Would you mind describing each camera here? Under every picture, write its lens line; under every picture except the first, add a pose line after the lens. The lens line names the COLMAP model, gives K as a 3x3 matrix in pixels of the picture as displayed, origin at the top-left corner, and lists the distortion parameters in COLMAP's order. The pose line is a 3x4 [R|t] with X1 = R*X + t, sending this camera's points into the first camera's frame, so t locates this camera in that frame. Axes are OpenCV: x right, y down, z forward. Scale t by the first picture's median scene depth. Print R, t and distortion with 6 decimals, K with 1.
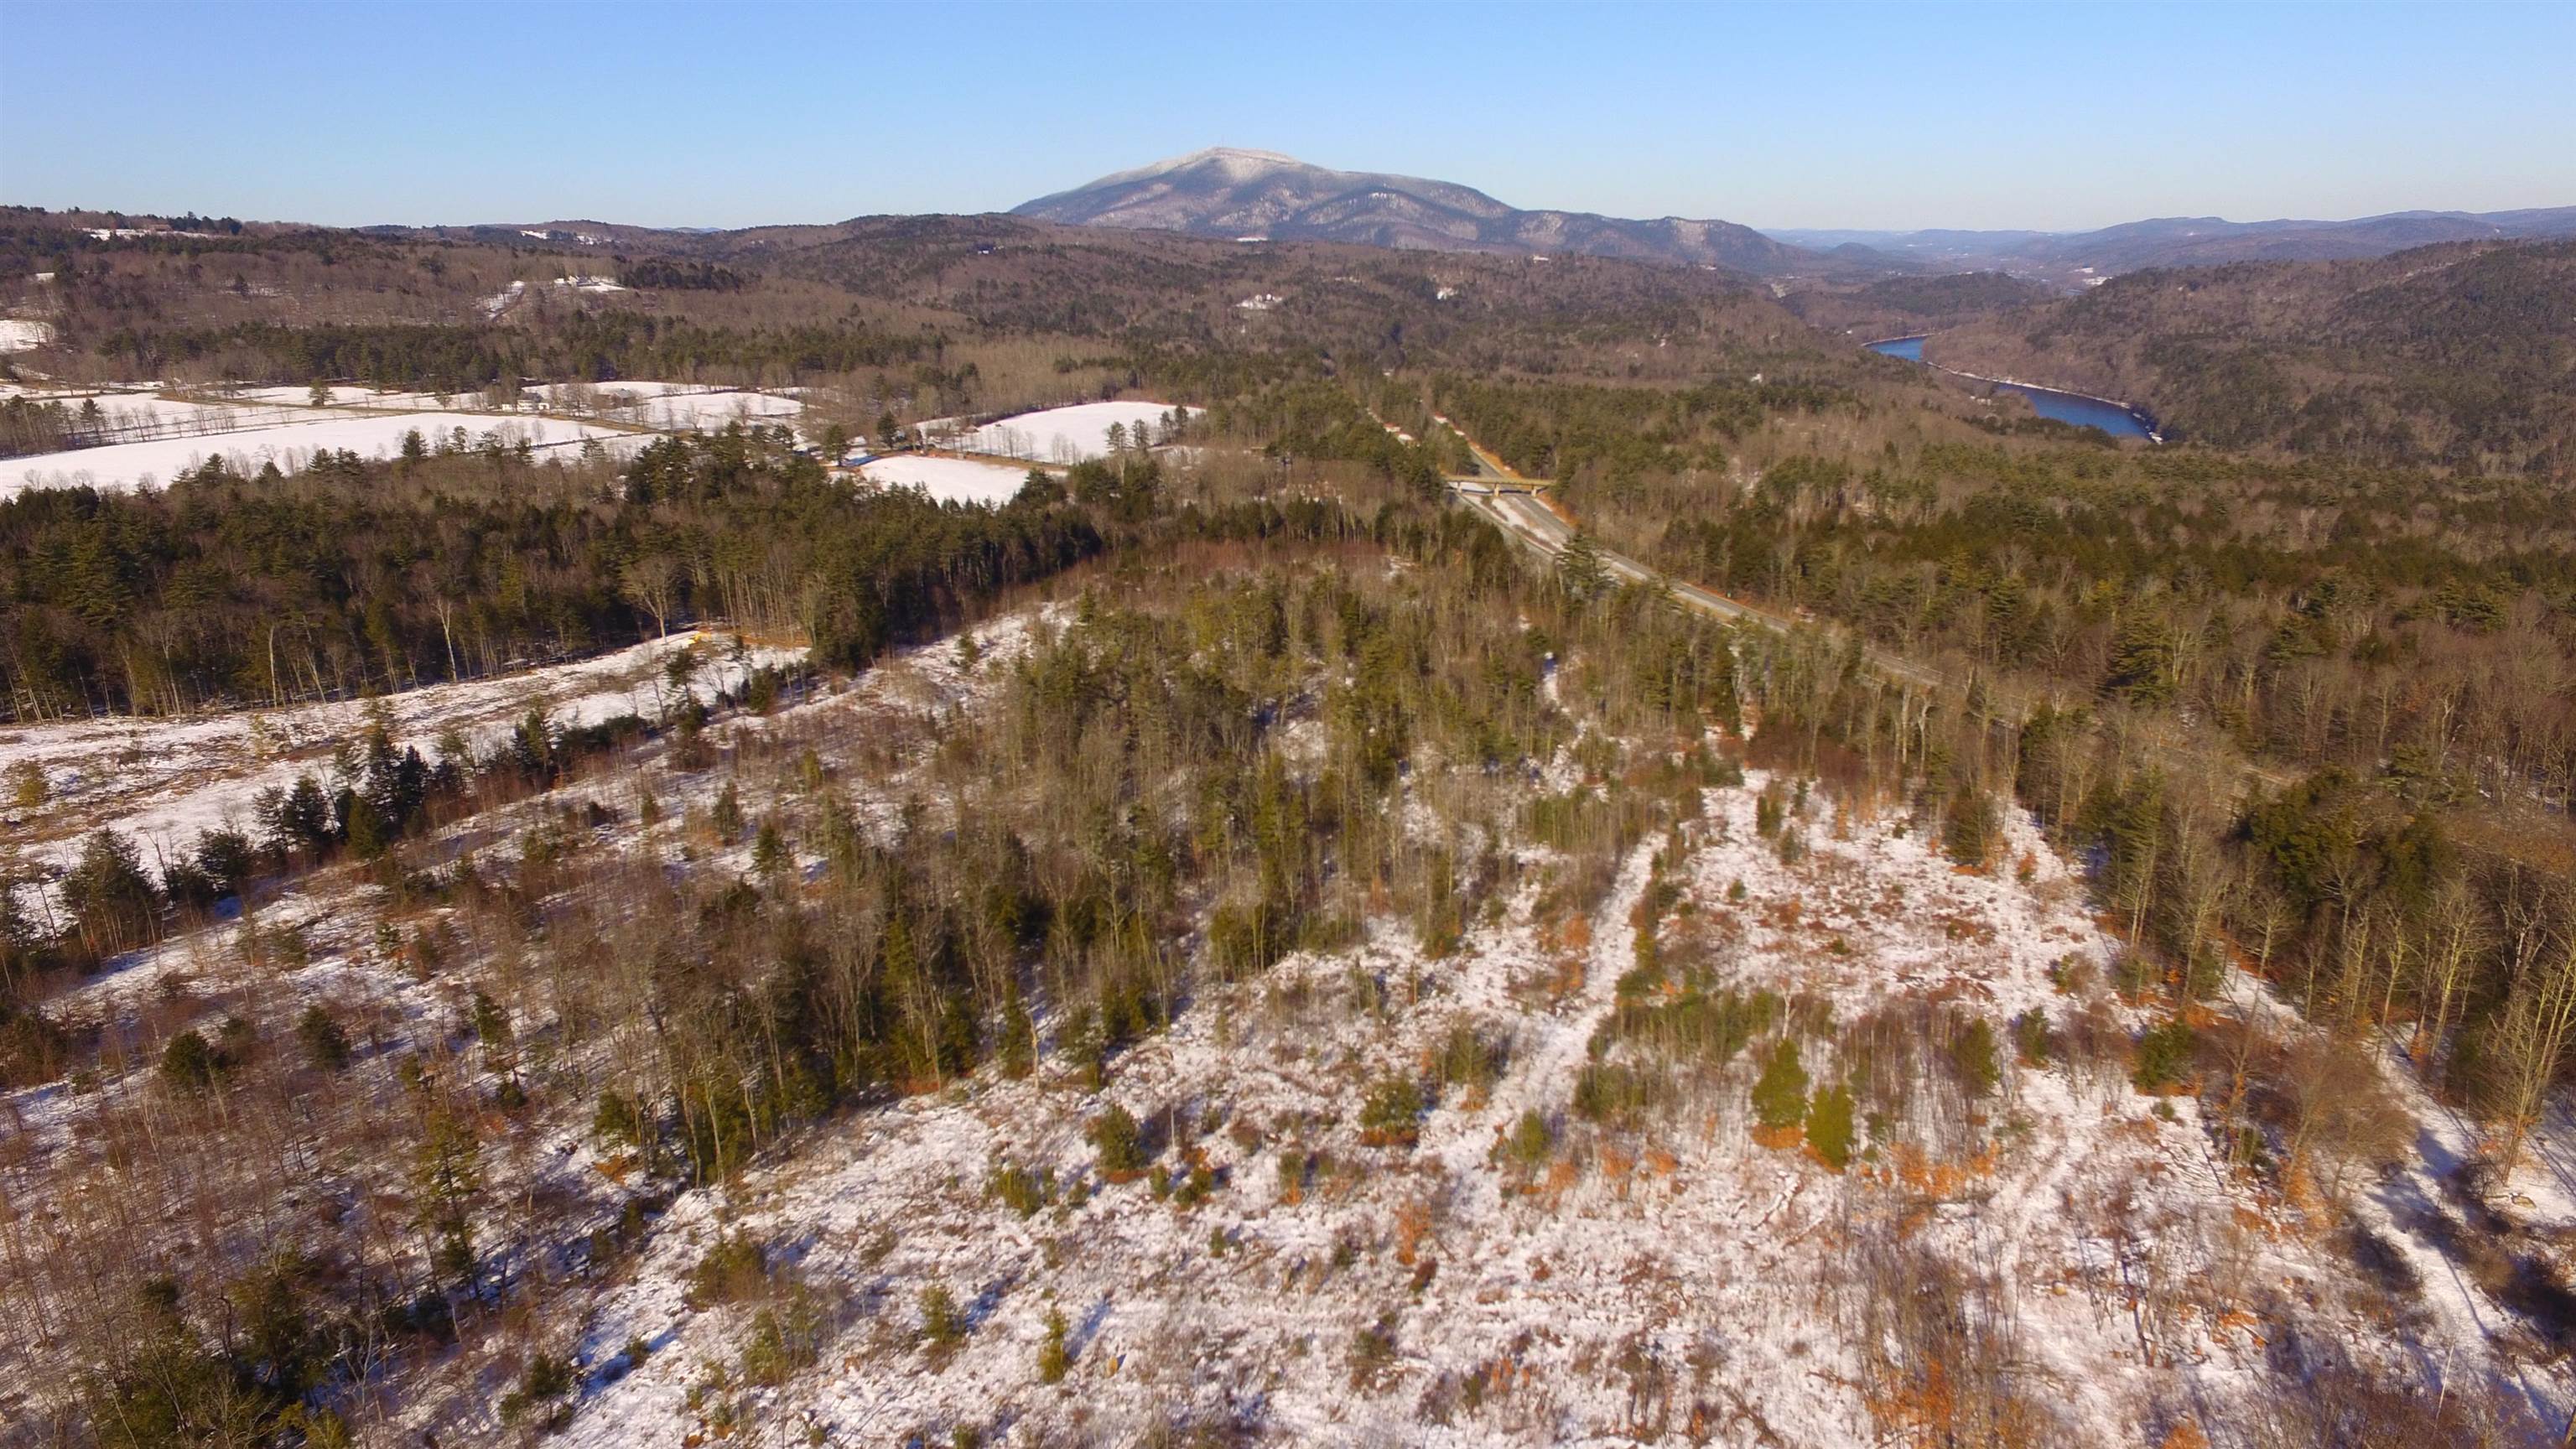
lens RADIAL K [[1502.0, 0, 1286.1], [0, 1502.0, 722.7], [0, 0, 1]] dist [-0.010040, 0.013516]
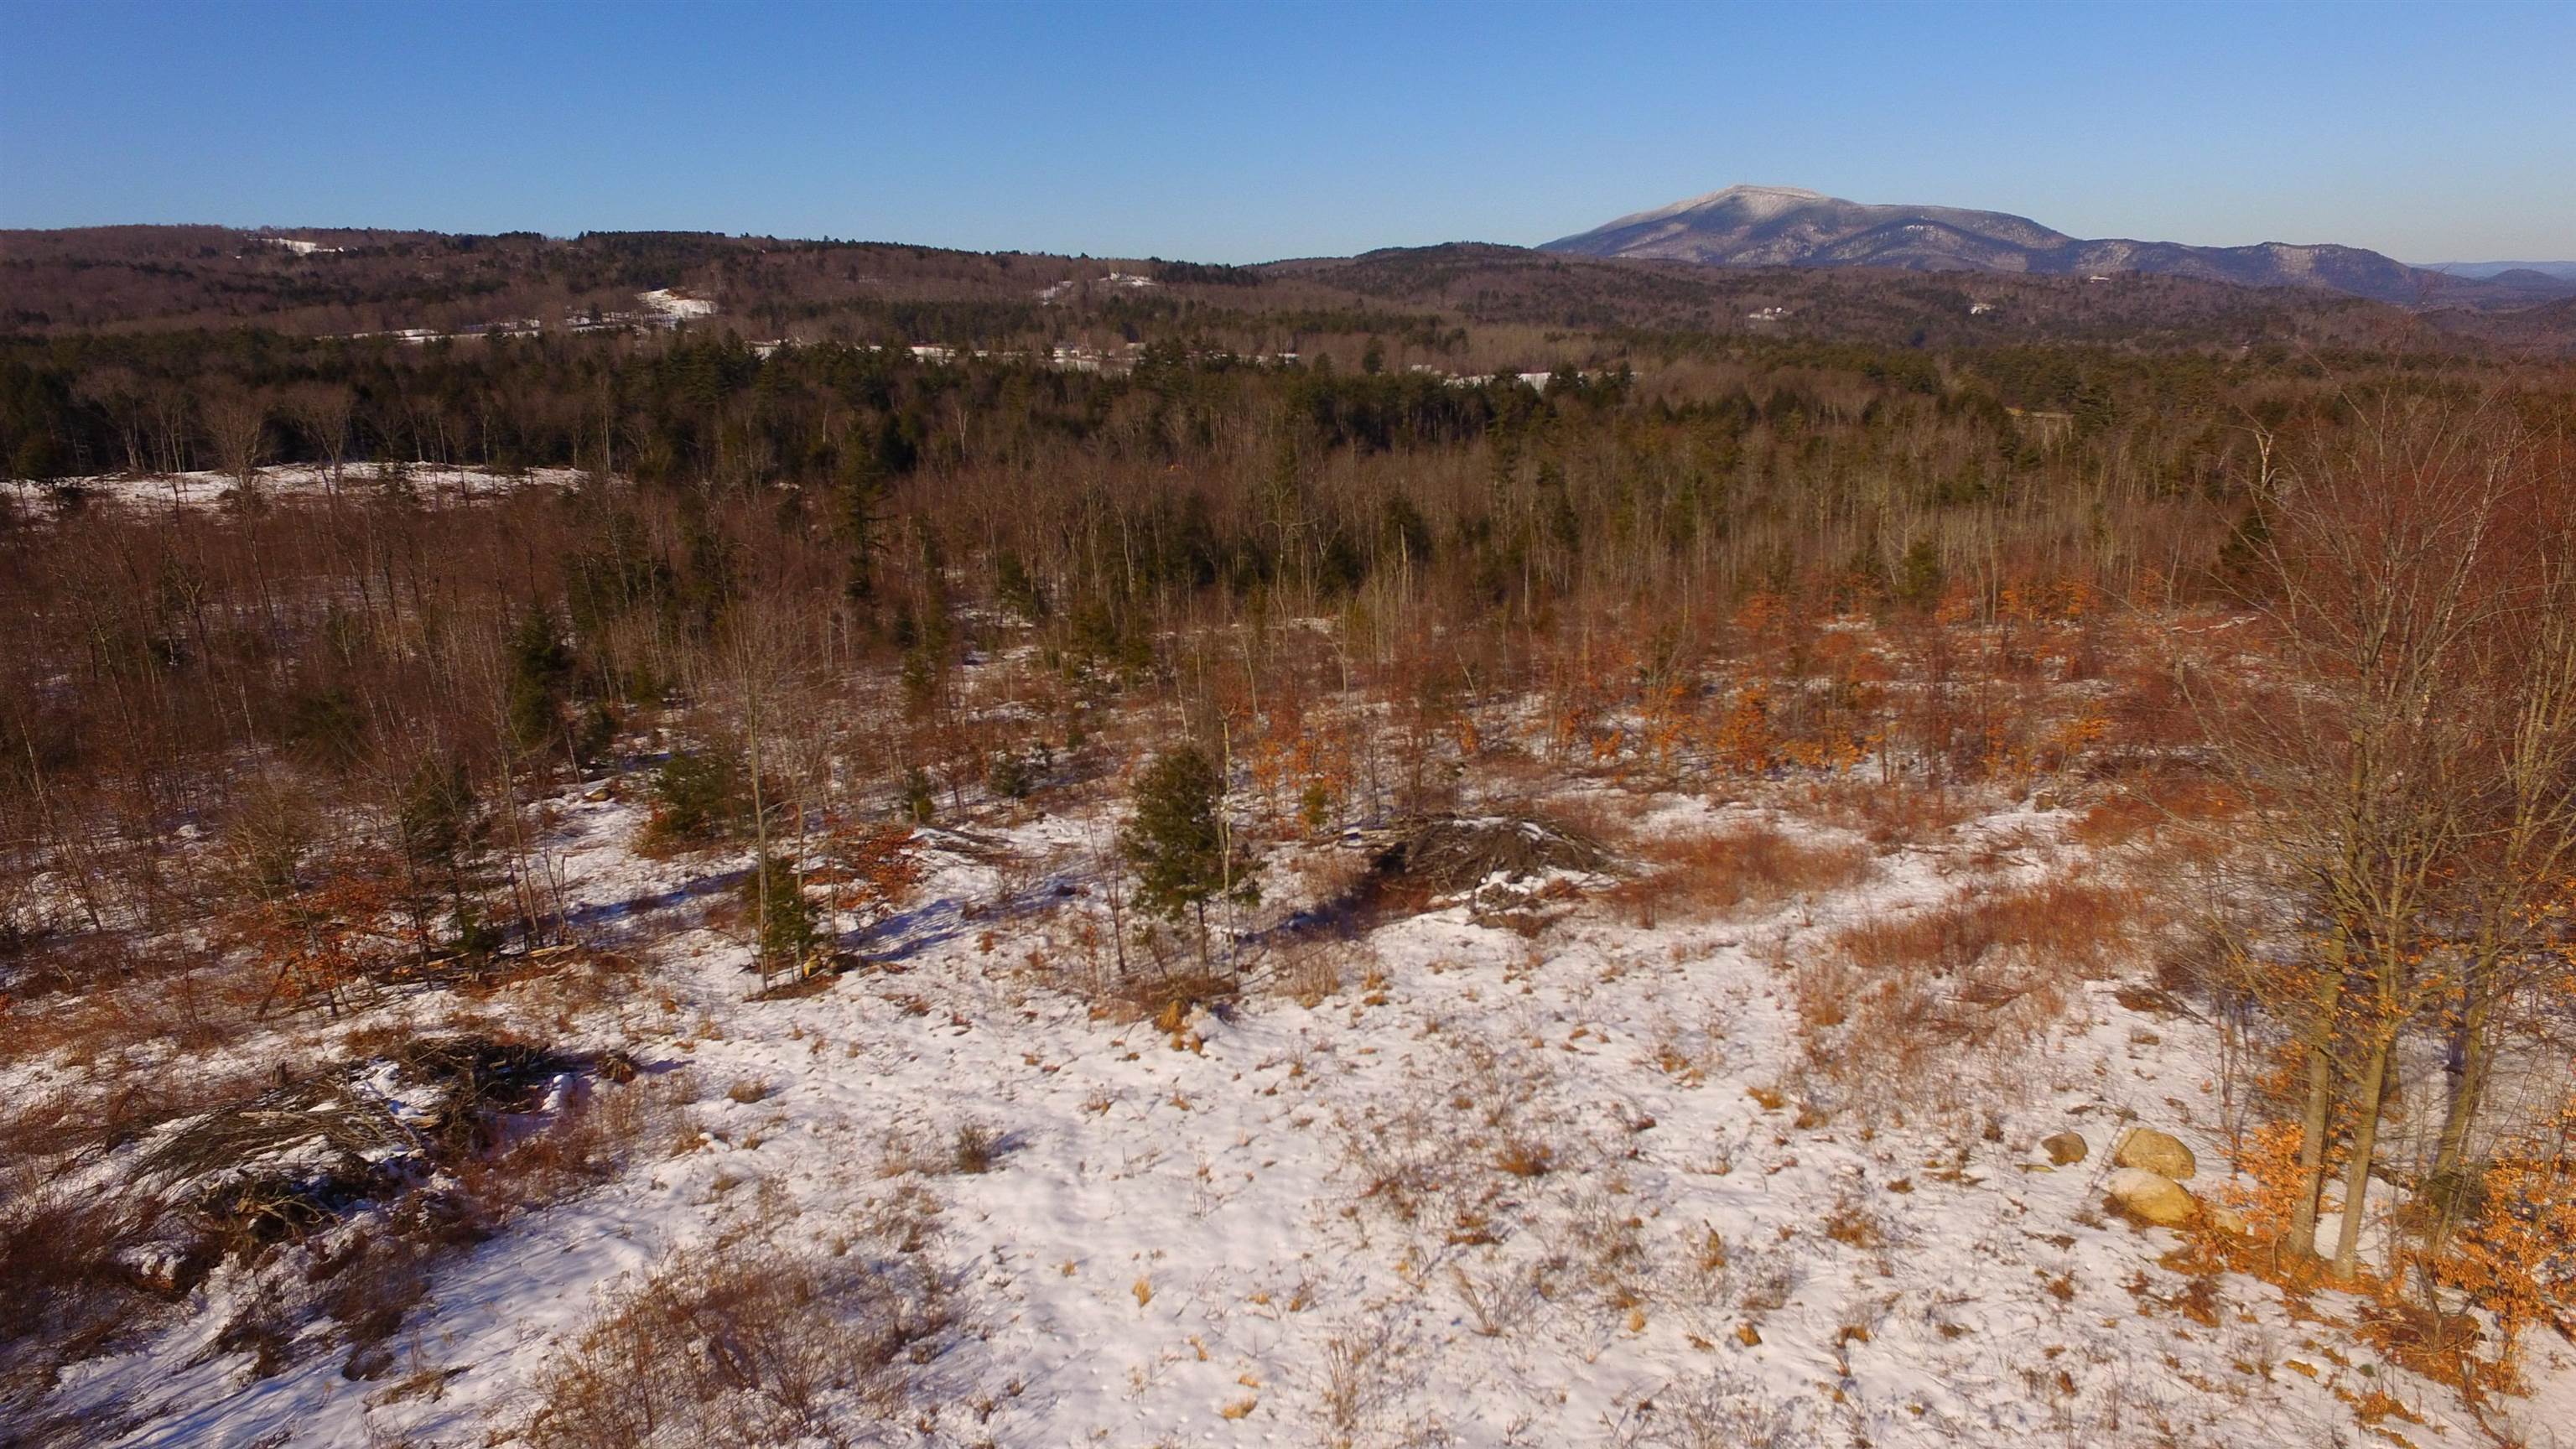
lens RADIAL K [[1502.0, 0, 1286.0], [0, 1502.0, 722.6], [0, 0, 1]] dist [-0.010040, 0.013516]
pose [[0.948330, 0.074968, -0.308301, 0.029779], [-0.084663, 0.996244, -0.018170, 0.140199], [0.305780, 0.043333, 0.951115, 0.013985]]
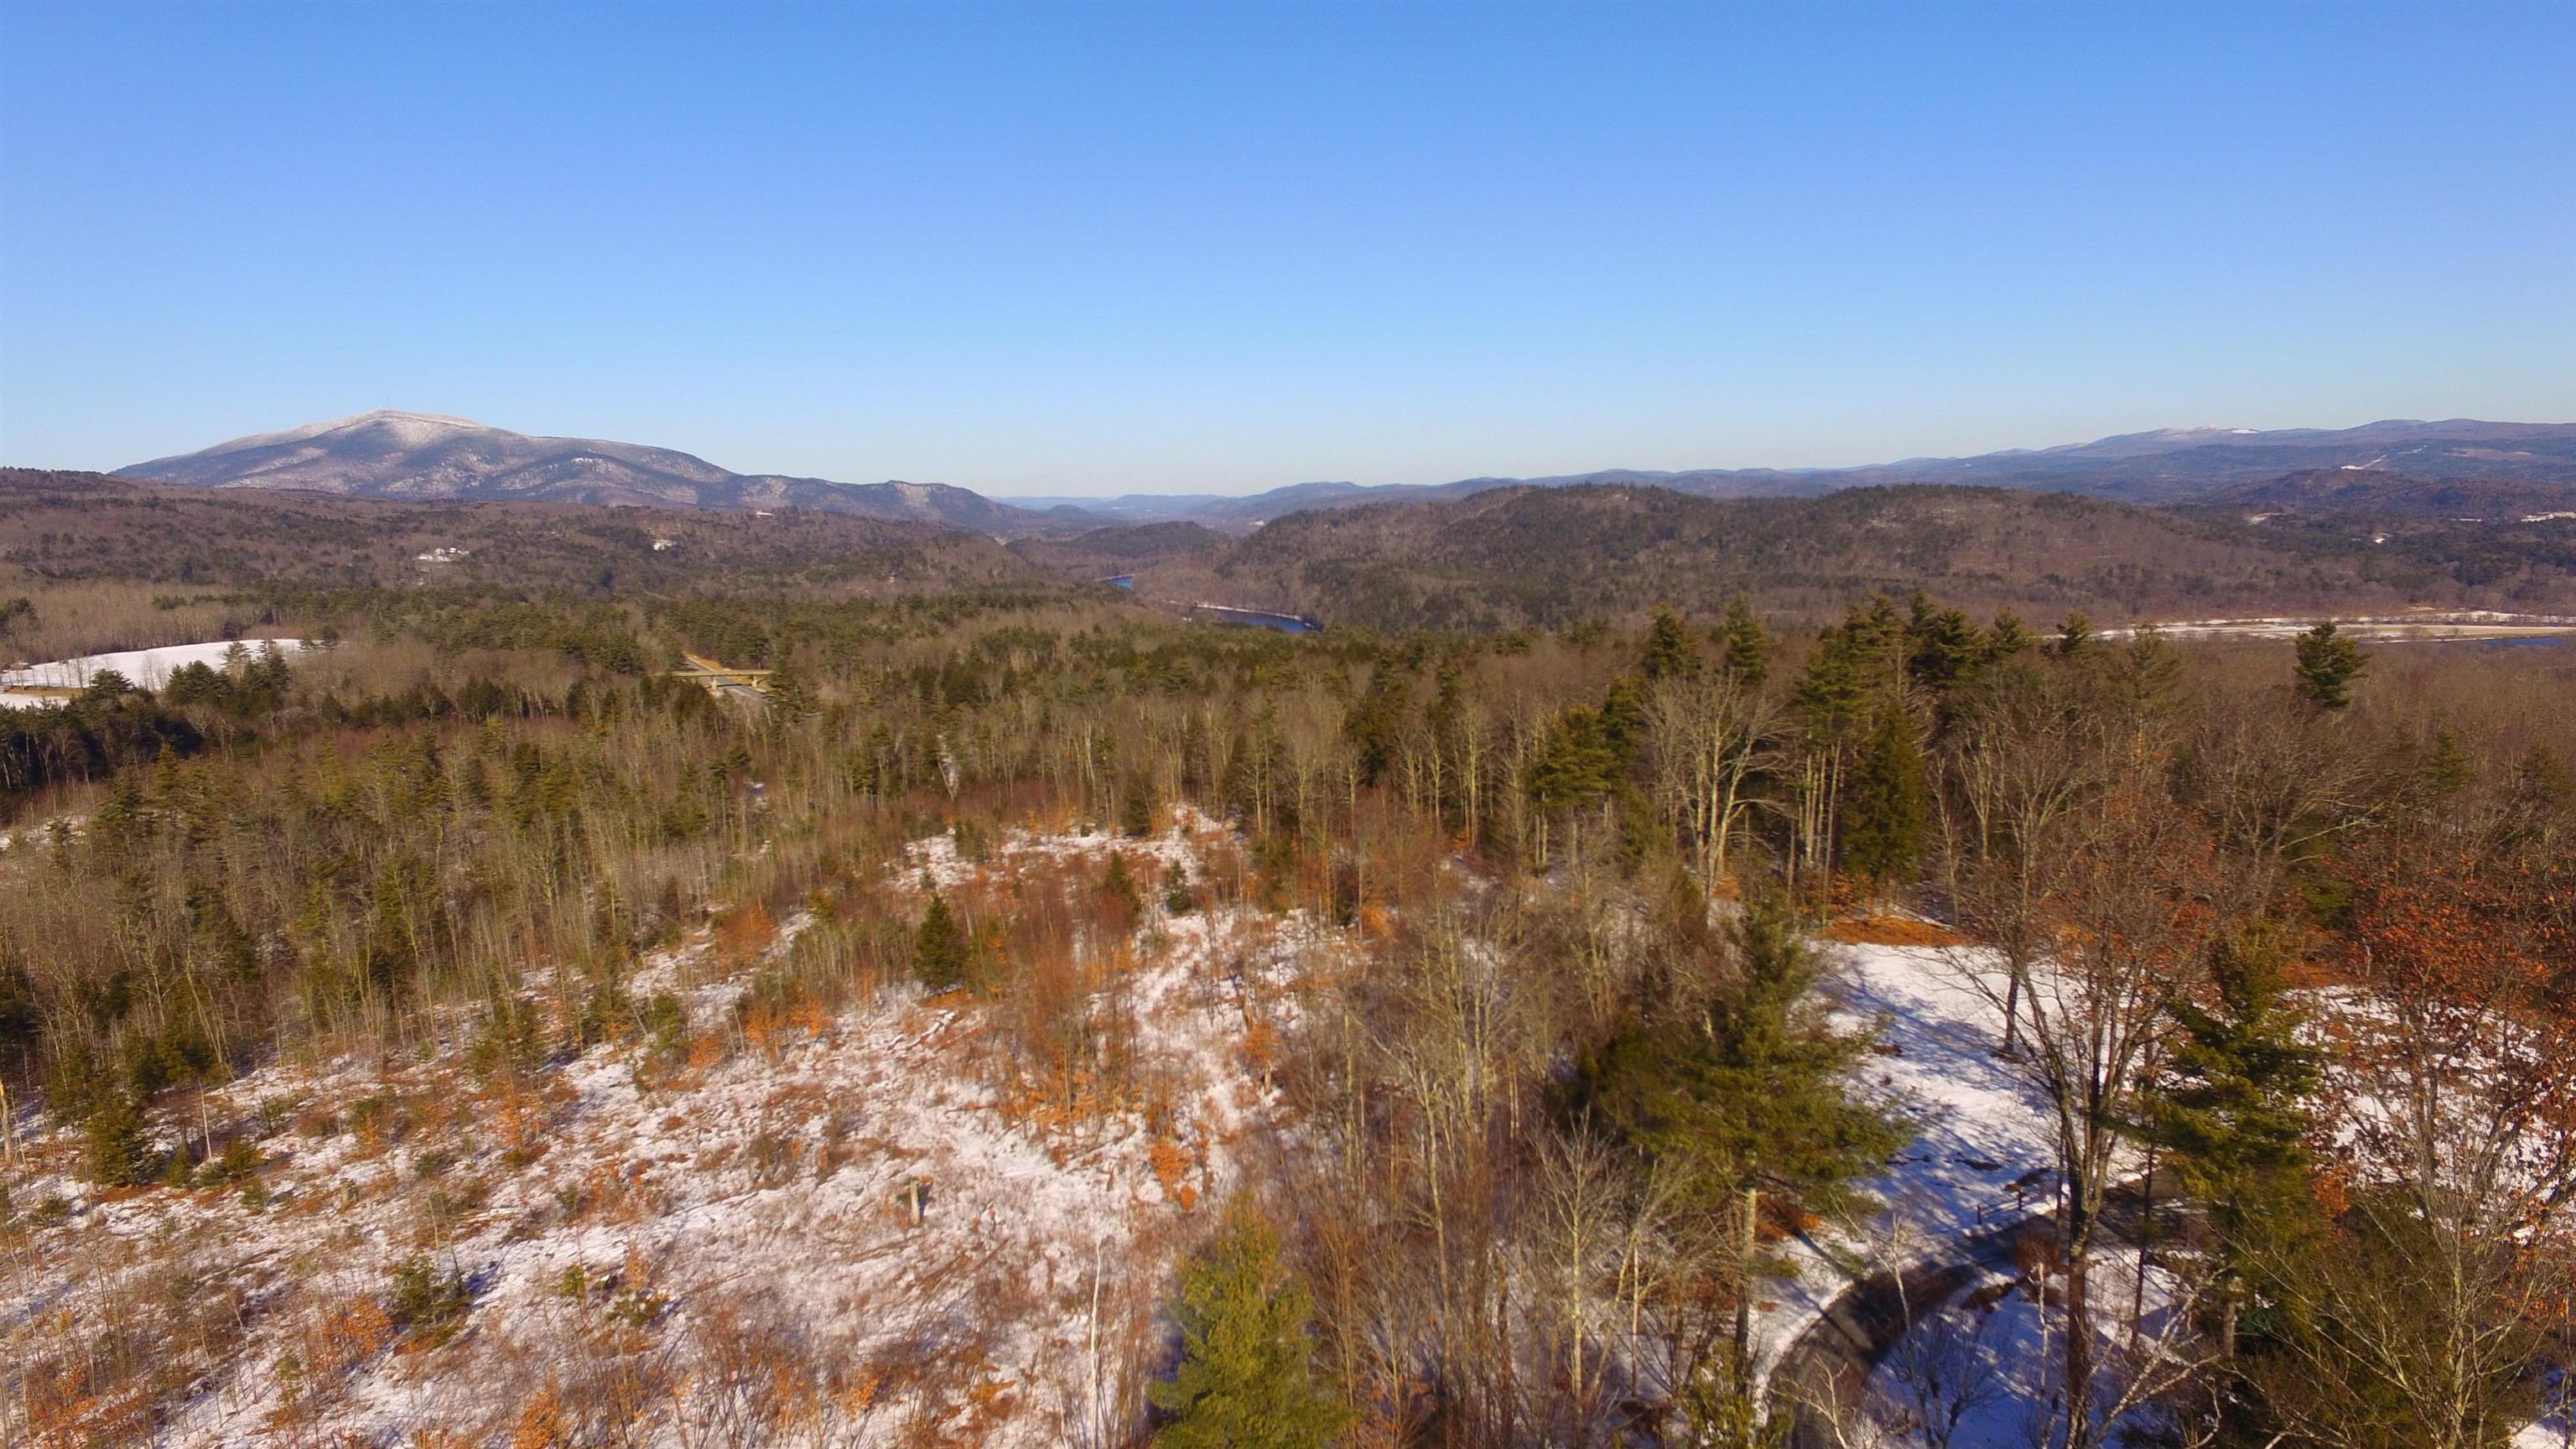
lens RADIAL K [[1502.0, 0, 1287.2], [0, 1502.0, 728.0], [0, 0, 1]] dist [-0.010040, 0.013516]
pose [[0.882514, -0.077660, 0.463829, 0.029180], [0.153528, 0.979811, -0.128061, 0.093134], [-0.444520, 0.184227, 0.876620, -0.001546]]
